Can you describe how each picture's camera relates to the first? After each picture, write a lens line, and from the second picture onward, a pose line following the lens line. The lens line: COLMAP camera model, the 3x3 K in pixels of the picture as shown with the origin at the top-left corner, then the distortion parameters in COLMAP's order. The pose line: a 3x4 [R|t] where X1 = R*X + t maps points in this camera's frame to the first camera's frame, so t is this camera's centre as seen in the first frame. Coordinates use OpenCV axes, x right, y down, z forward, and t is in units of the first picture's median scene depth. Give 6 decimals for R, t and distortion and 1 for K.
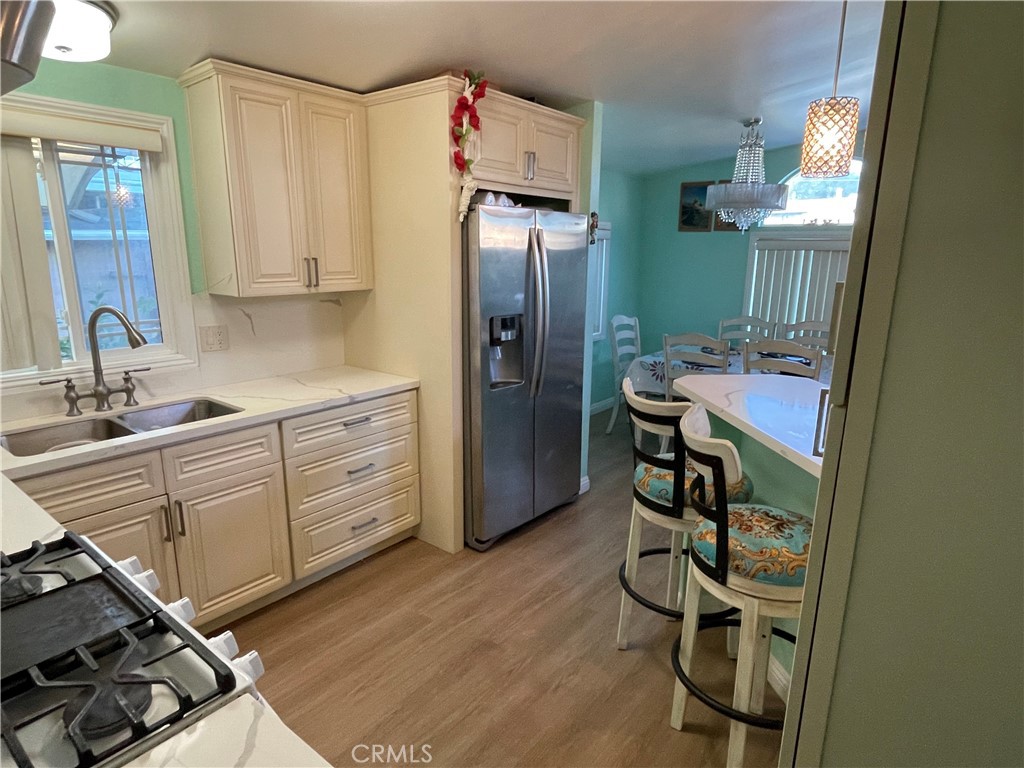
lens RADIAL K [[594.0, 0, 505.0], [0, 594.0, 389.6], [0, 0, 1]] dist [0.003189, -0.001509]
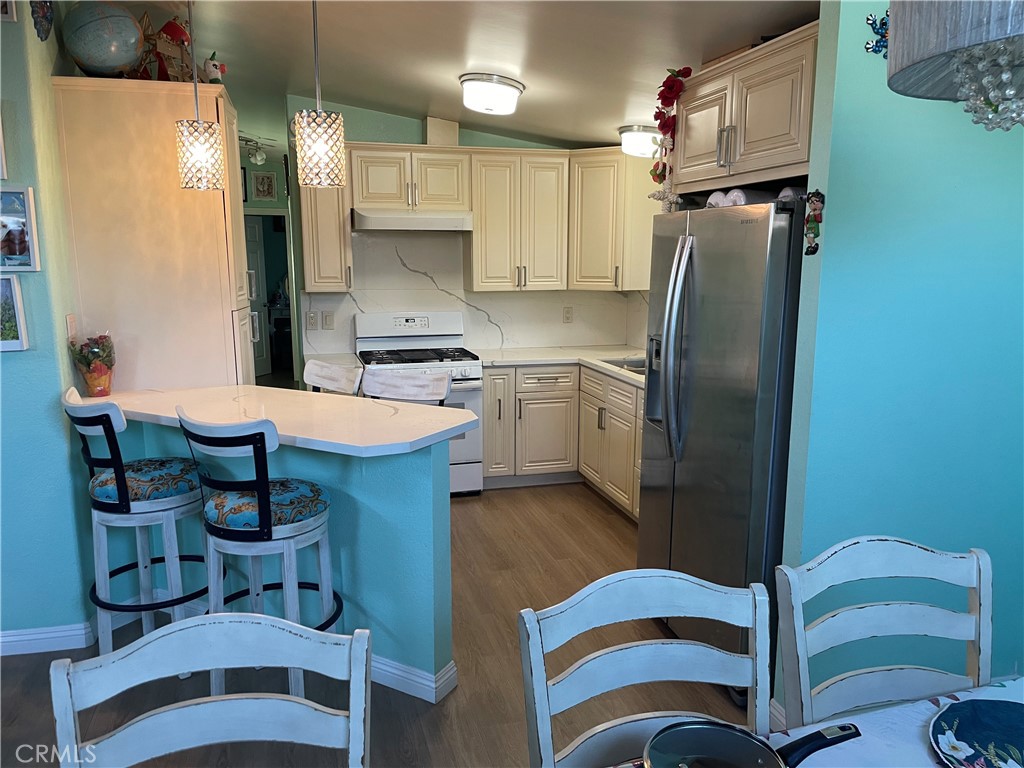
lens RADIAL K [[778.2, 0, 501.2], [0, 778.2, 389.0], [0, 0, 1]] dist [0.073186, -0.077203]
pose [[-0.591191, 0.130902, -0.795838, 1.229248], [-0.189181, 0.936706, 0.294607, -0.411912], [0.784031, 0.324726, -0.529007, 1.713423]]
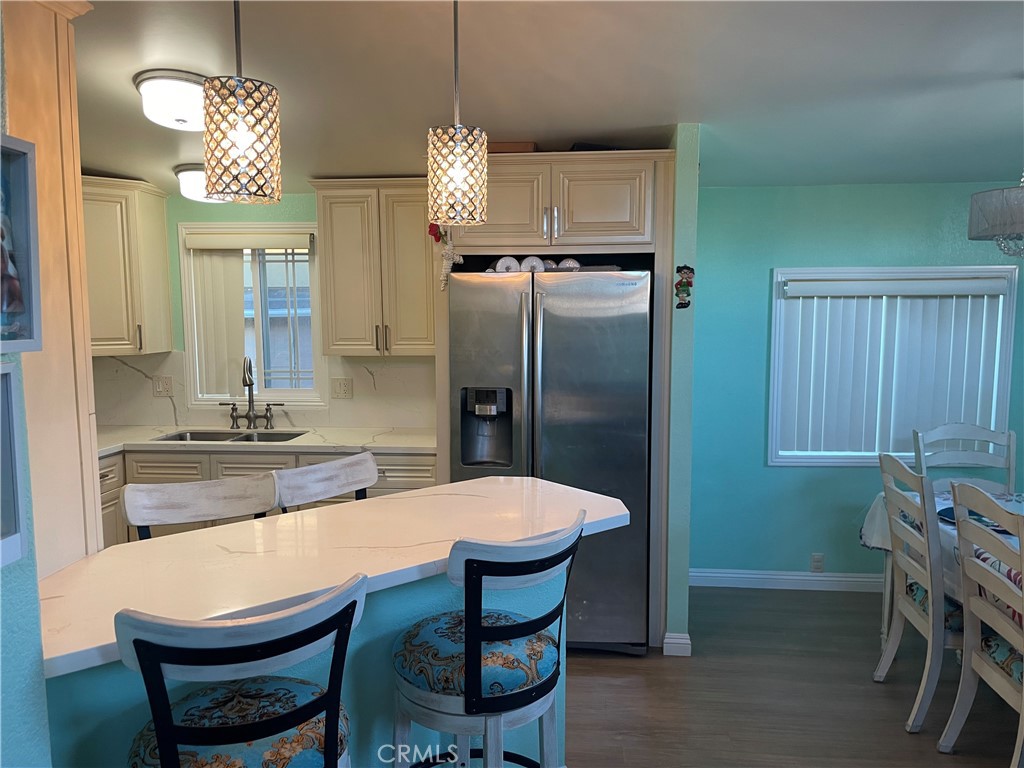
lens RADIAL K [[778.2, 0, 514.6], [0, 778.2, 395.3], [0, 0, 1]] dist [0.073186, -0.077203]
pose [[0.555898, 0.077918, -0.827590, 1.222445], [-0.181949, 0.982860, -0.029680, -0.102800], [0.811093, 0.167078, 0.560547, 0.438110]]
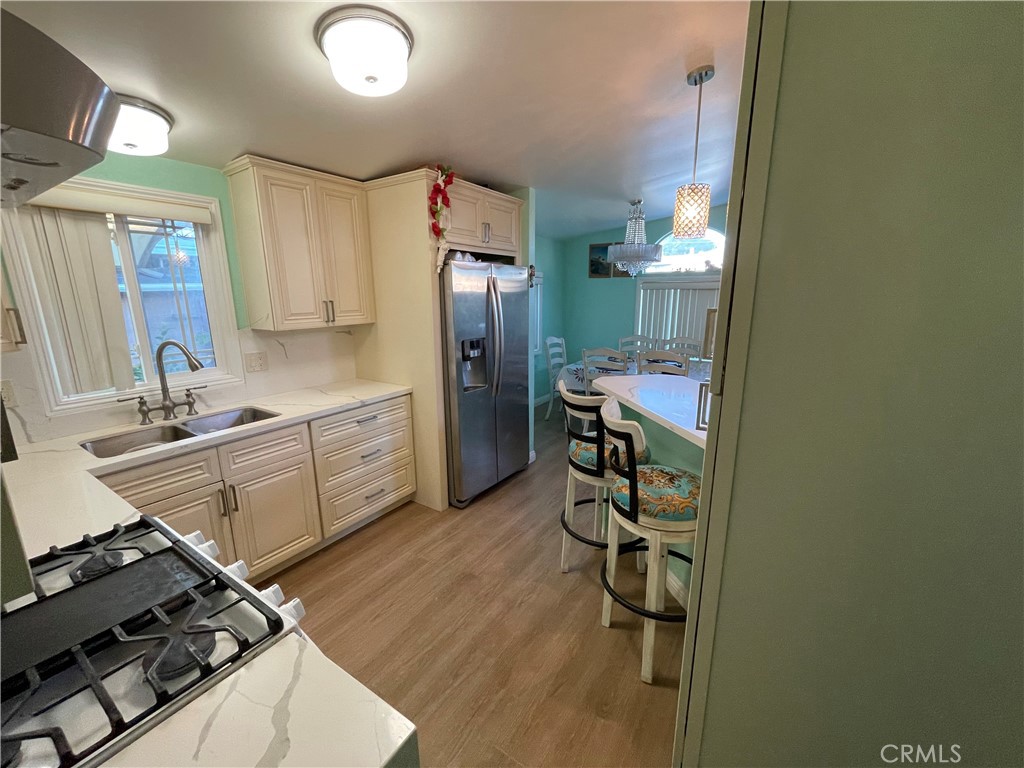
lens RADIAL K [[418.4, 0, 506.3], [0, 418.4, 385.0], [0, 0, 1]] dist [0.000403, -0.000406]
pose [[0.995798, -0.037091, 0.083729, -0.008642], [0.038301, 0.999183, -0.012899, -0.000513], [-0.083182, 0.016052, 0.996405, 0.013750]]
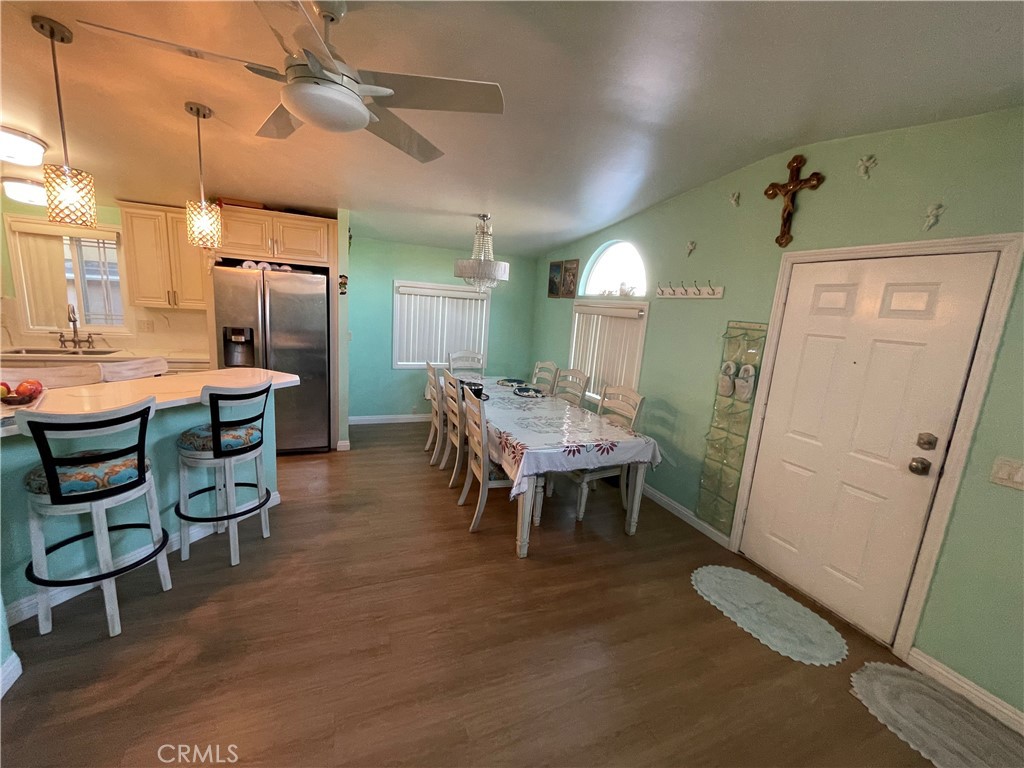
lens RADIAL K [[418.4, 0, 510.4], [0, 418.4, 384.7], [0, 0, 1]] dist [0.000403, -0.000406]
pose [[0.876389, 0.142398, -0.460071, 1.606744], [-0.171064, 0.985037, -0.020978, -0.081626], [0.450199, 0.097087, 0.887634, 0.310493]]
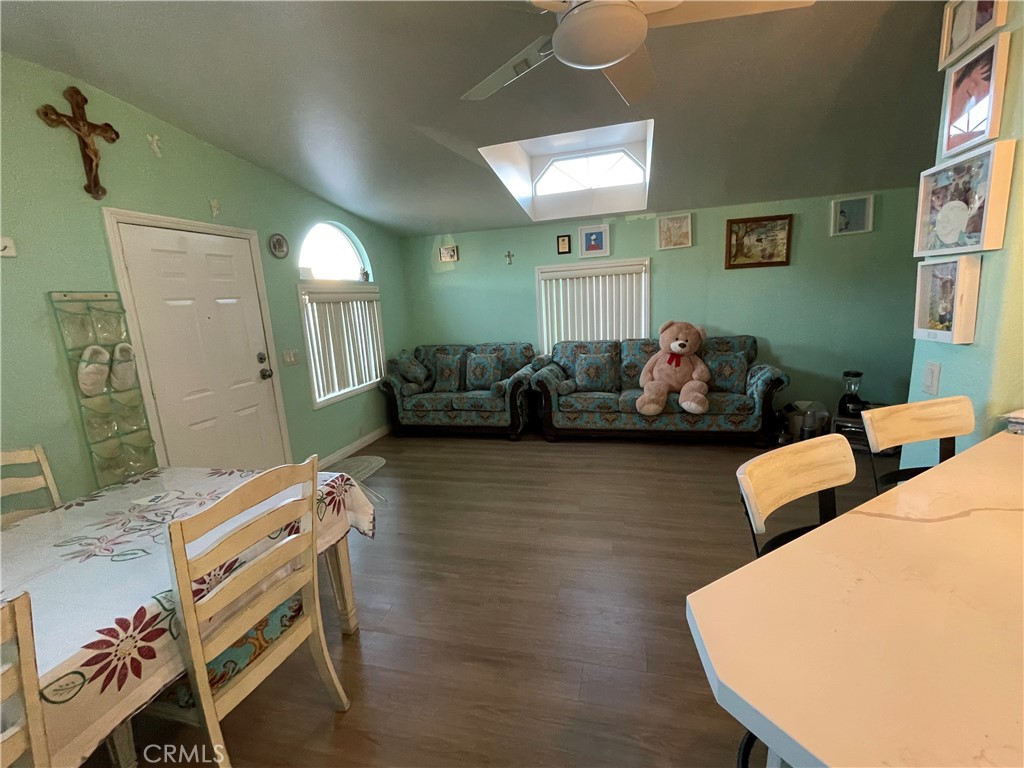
lens RADIAL K [[454.7, 0, 513.3], [0, 454.7, 381.8], [0, 0, 1]] dist [0.011480, 0.000079]
pose [[-0.395959, -0.159978, 0.904225, 0.350287], [0.258208, 0.925579, 0.276825, -0.251141], [-0.881218, 0.343089, -0.325184, 1.217342]]
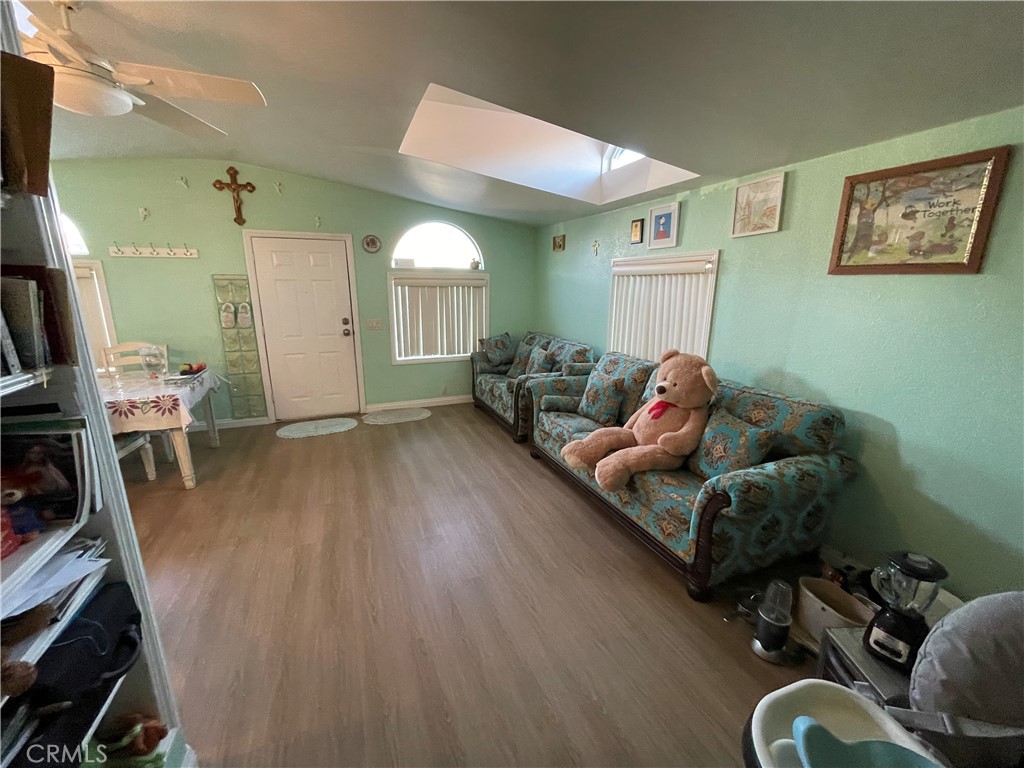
lens RADIAL K [[418.4, 0, 509.3], [0, 418.4, 385.8], [0, 0, 1]] dist [0.000403, -0.000406]
pose [[0.487422, -0.217332, 0.845687, 0.617868], [0.196733, 0.970960, 0.136137, 0.047246], [-0.850715, 0.100019, 0.516024, -0.206902]]
